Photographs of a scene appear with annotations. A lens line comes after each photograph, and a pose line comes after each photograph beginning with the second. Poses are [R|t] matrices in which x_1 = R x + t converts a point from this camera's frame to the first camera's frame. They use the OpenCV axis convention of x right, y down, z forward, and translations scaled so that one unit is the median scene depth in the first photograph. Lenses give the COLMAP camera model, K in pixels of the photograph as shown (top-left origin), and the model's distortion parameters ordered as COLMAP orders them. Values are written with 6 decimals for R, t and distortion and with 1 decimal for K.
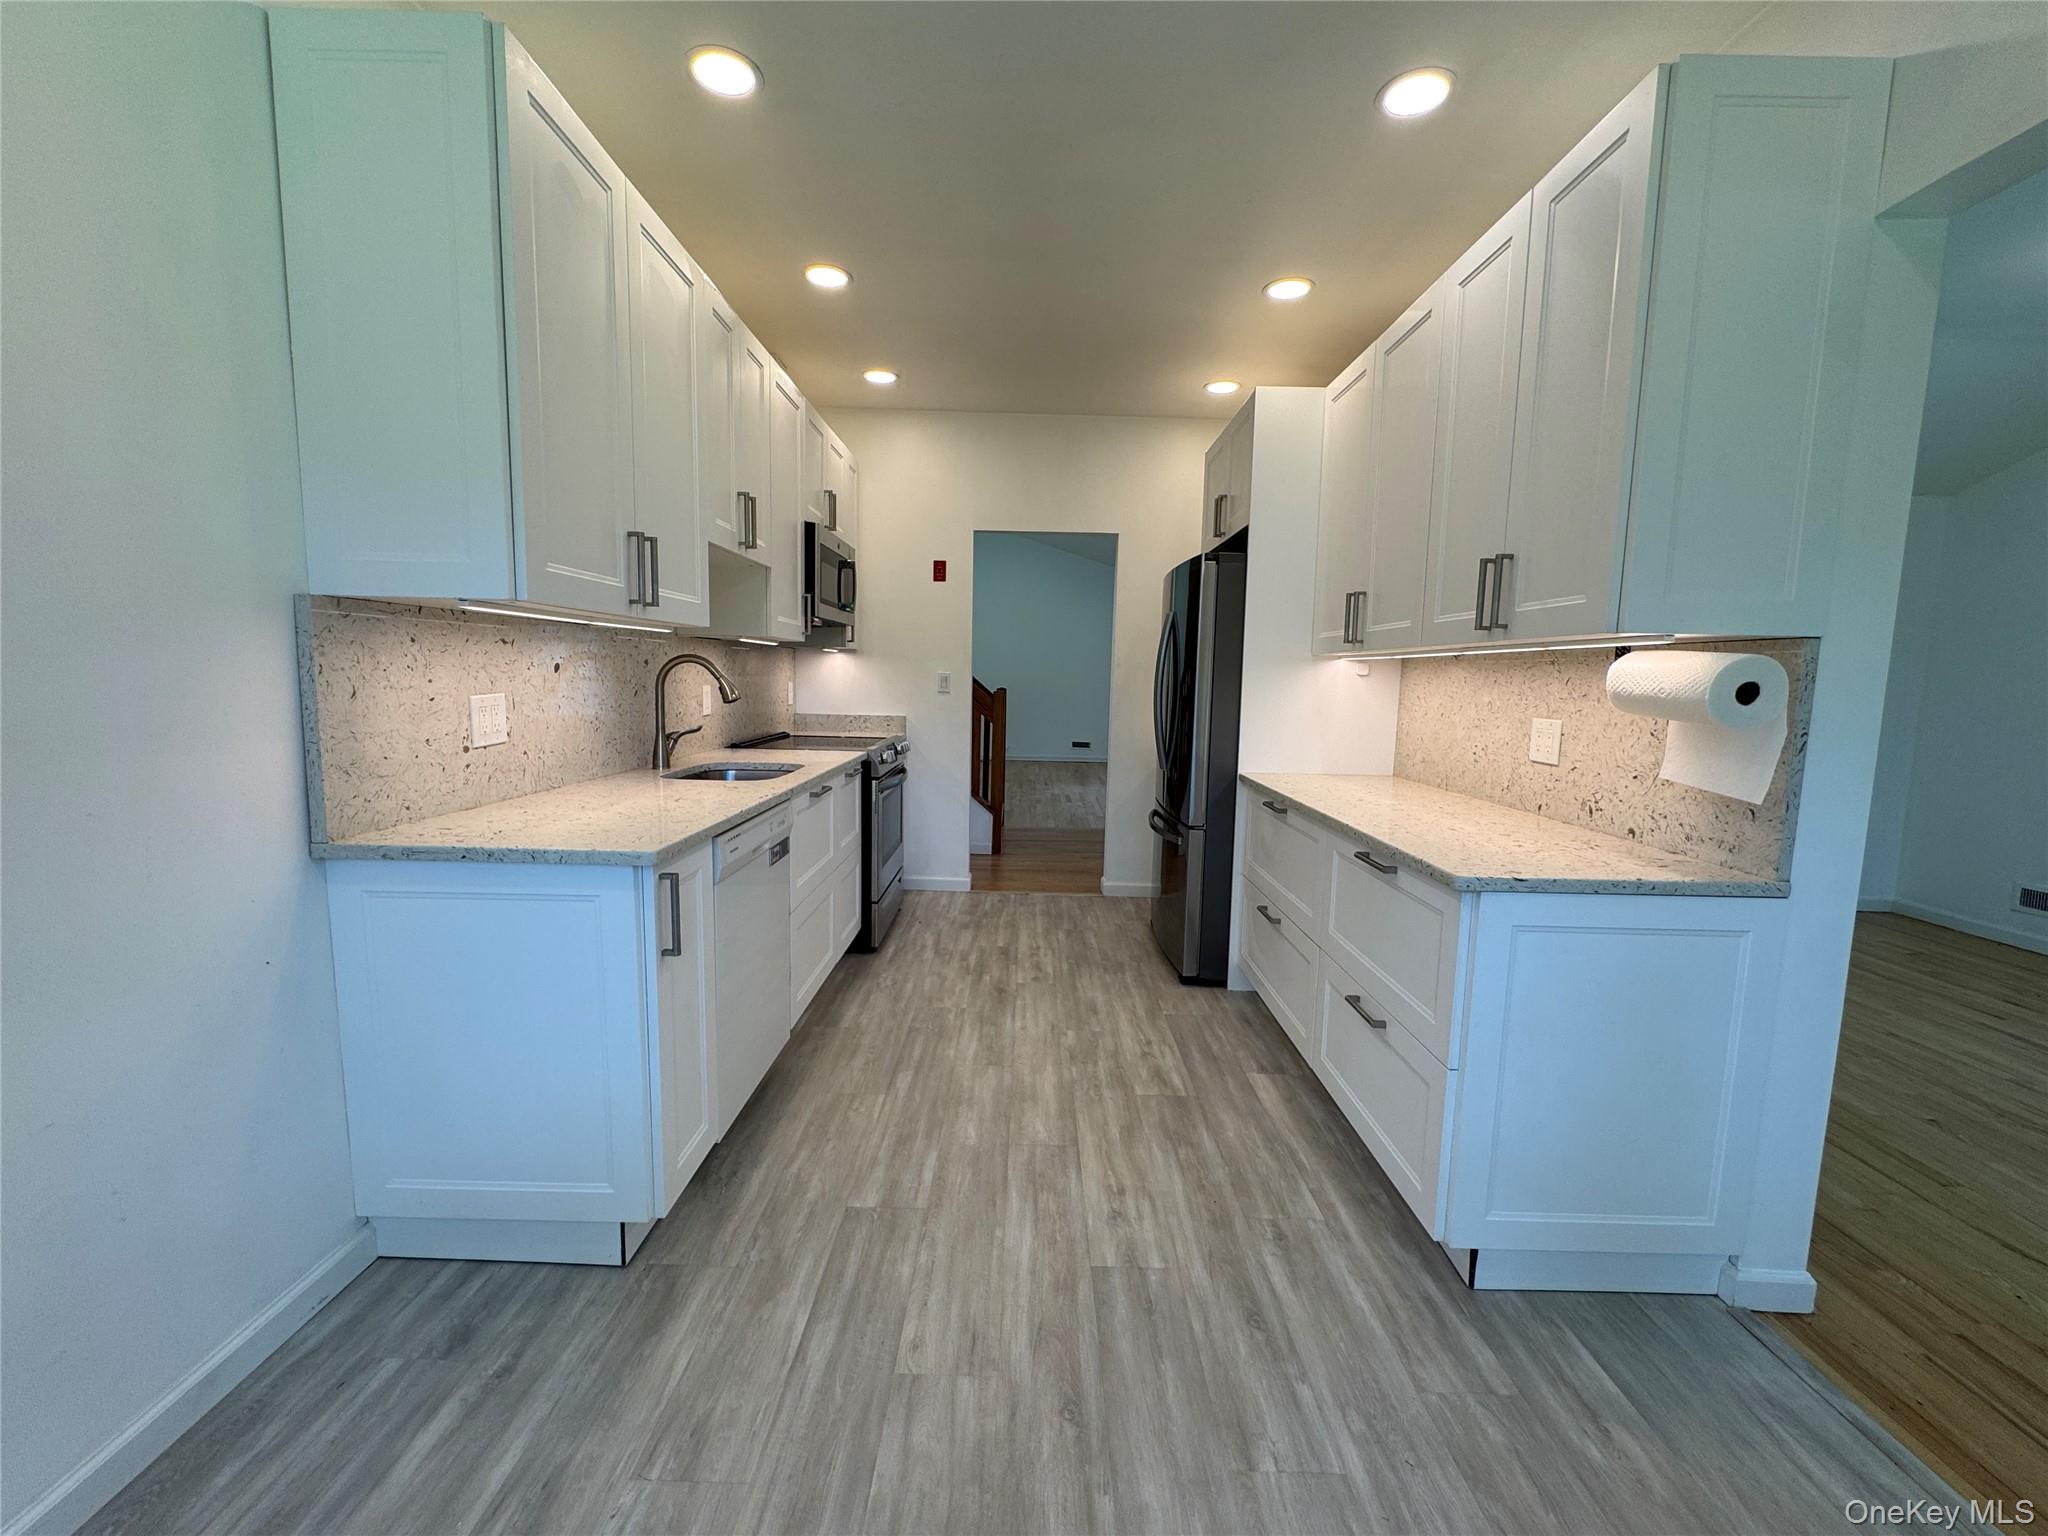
lens RADIAL K [[820.1, 0, 1024.0], [0, 820.1, 768.0], [0, 0, 1]] dist [-0.003272, 0.000726]
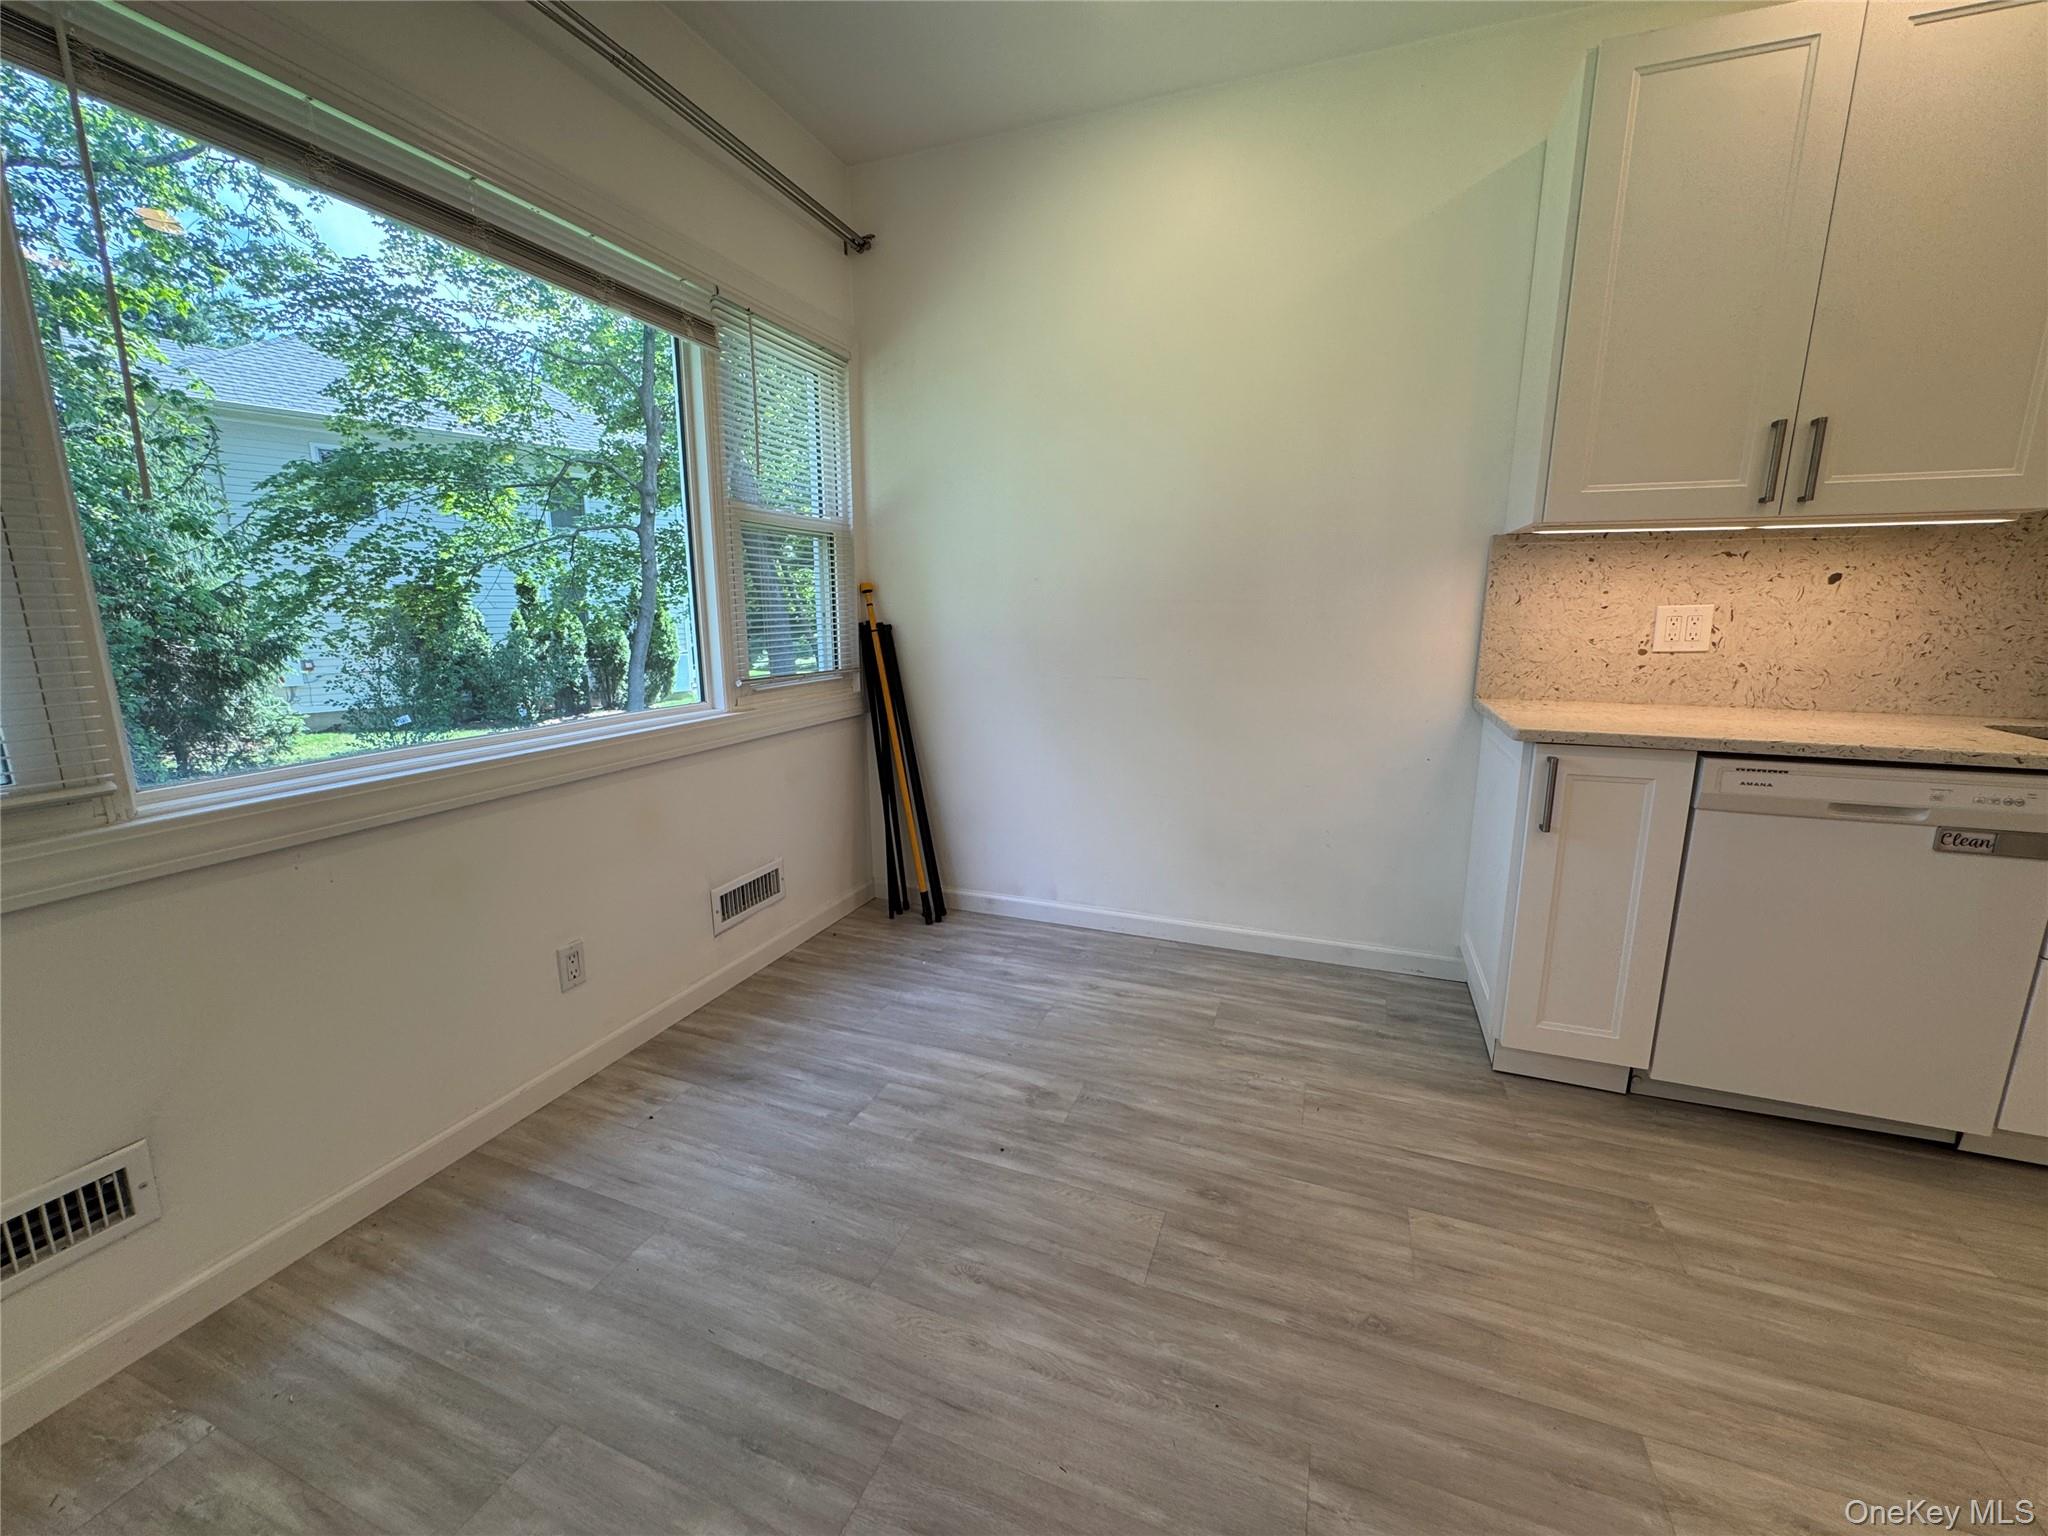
lens RADIAL K [[820.1, 0, 1024.0], [0, 820.1, 768.0], [0, 0, 1]] dist [-0.003272, 0.000726]
pose [[-0.353975, 0.166249, -0.920360, 0.694441], [-0.113108, 0.969242, 0.218580, -0.017256], [0.928390, 0.181472, -0.324283, 0.560500]]
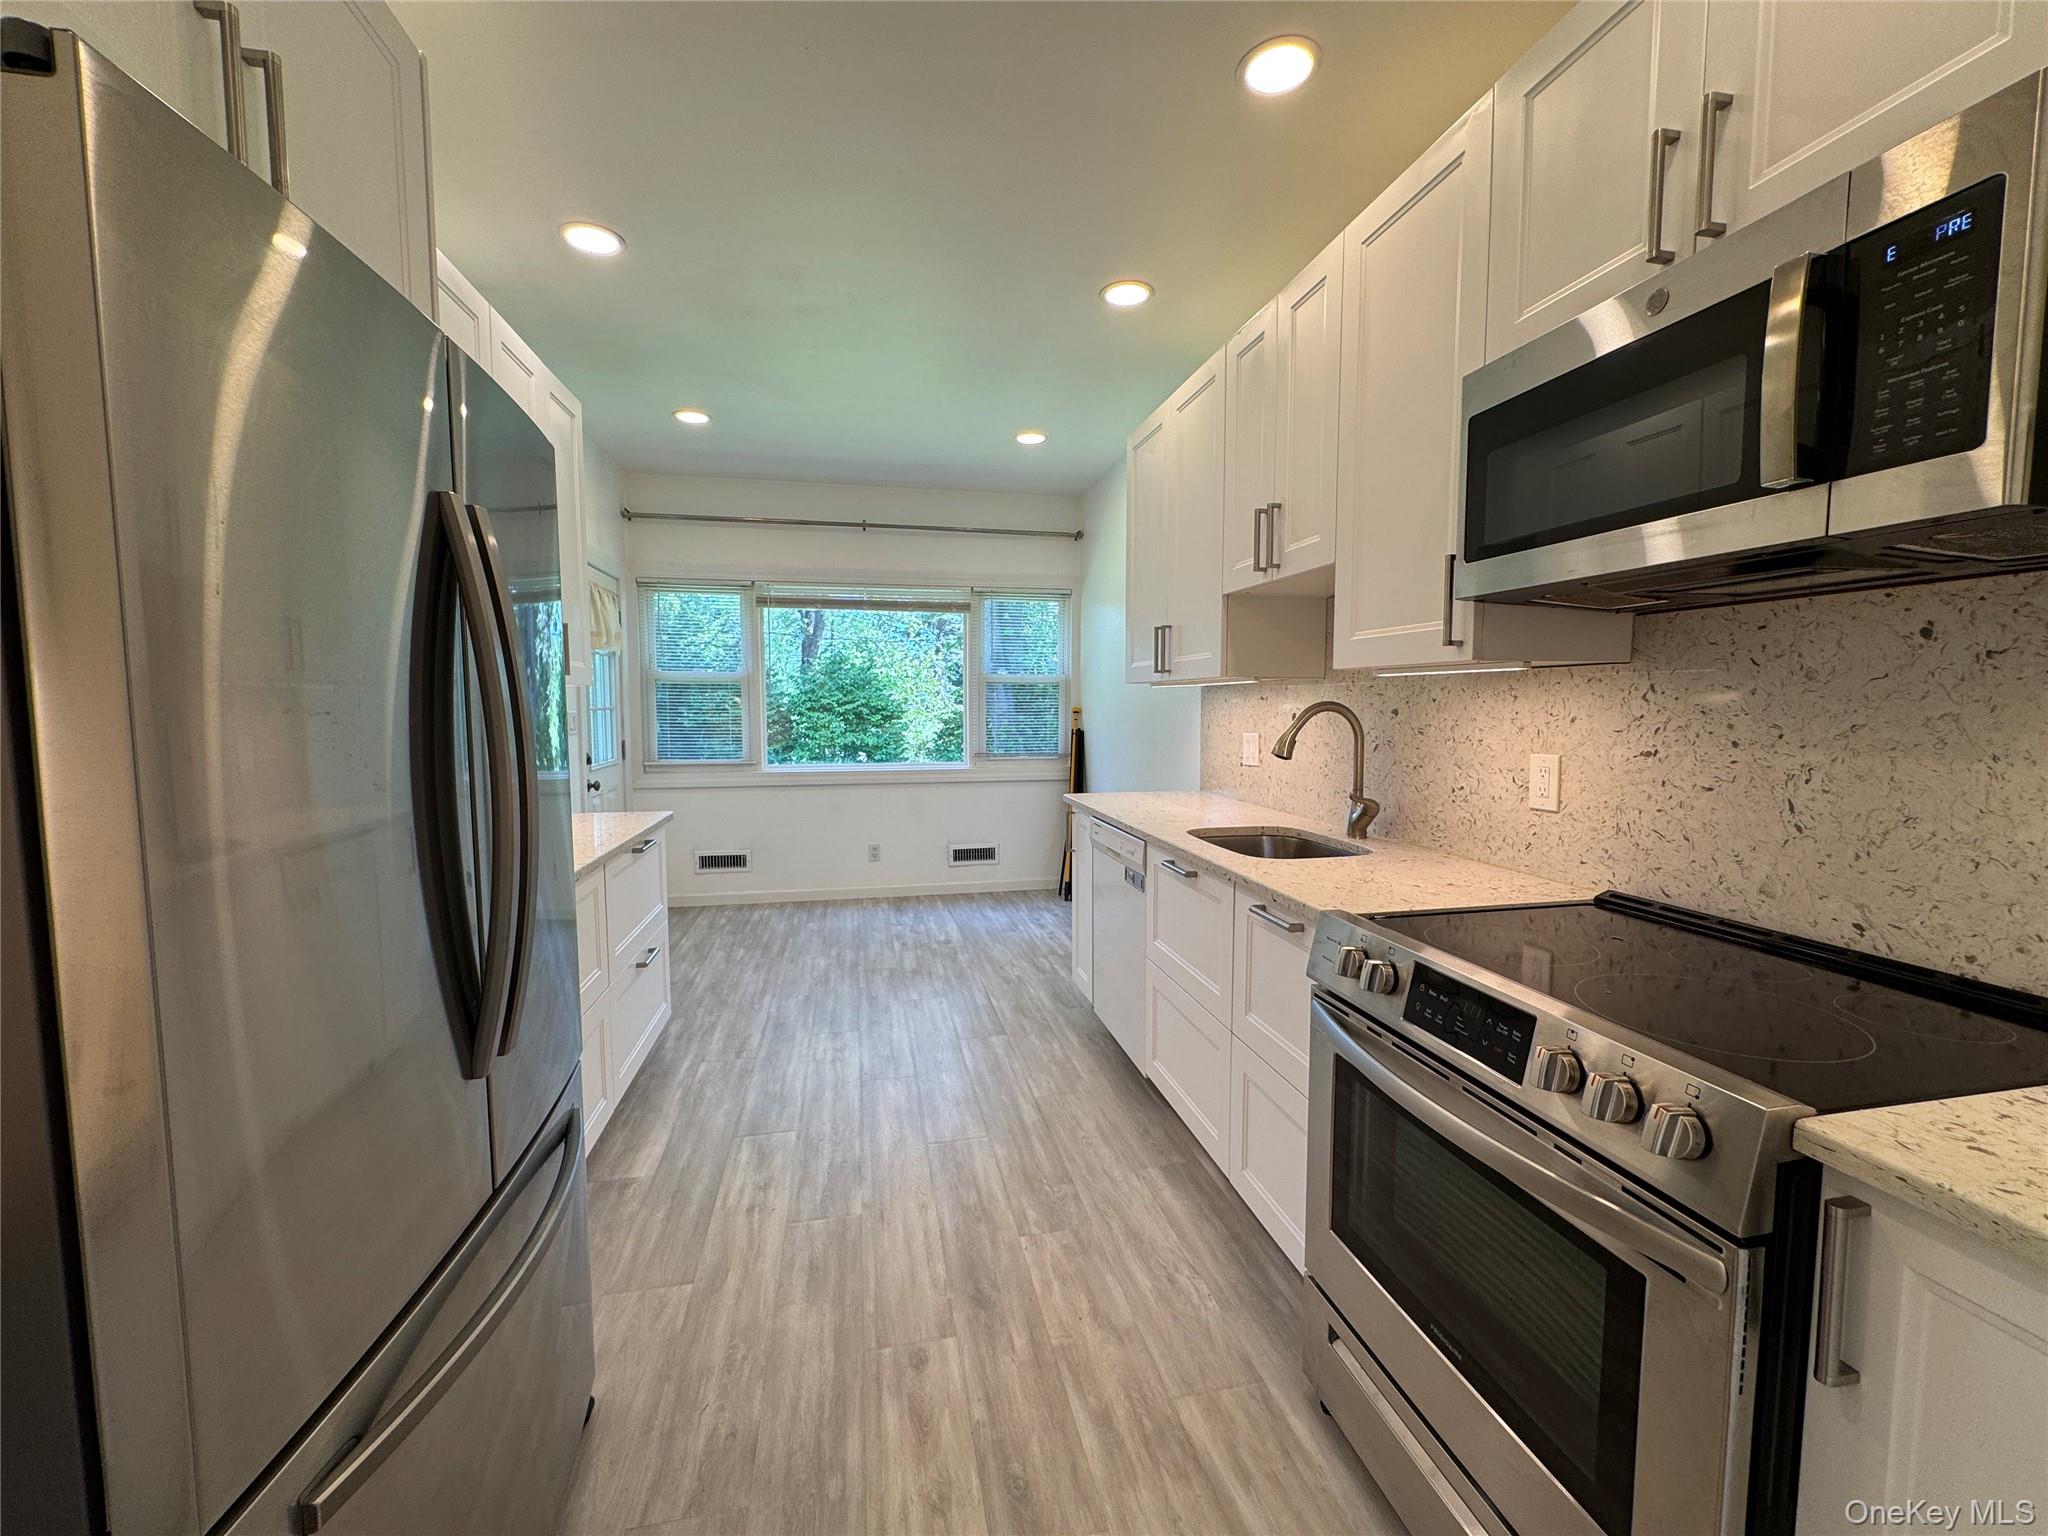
lens RADIAL K [[820.1, 0, 1024.0], [0, 820.1, 768.0], [0, 0, 1]] dist [-0.003272, 0.000726]
pose [[-0.977654, -0.004159, -0.210177, 0.096220], [-0.044146, 0.981571, 0.185927, -0.291795], [0.205531, 0.191051, -0.959821, 2.388813]]
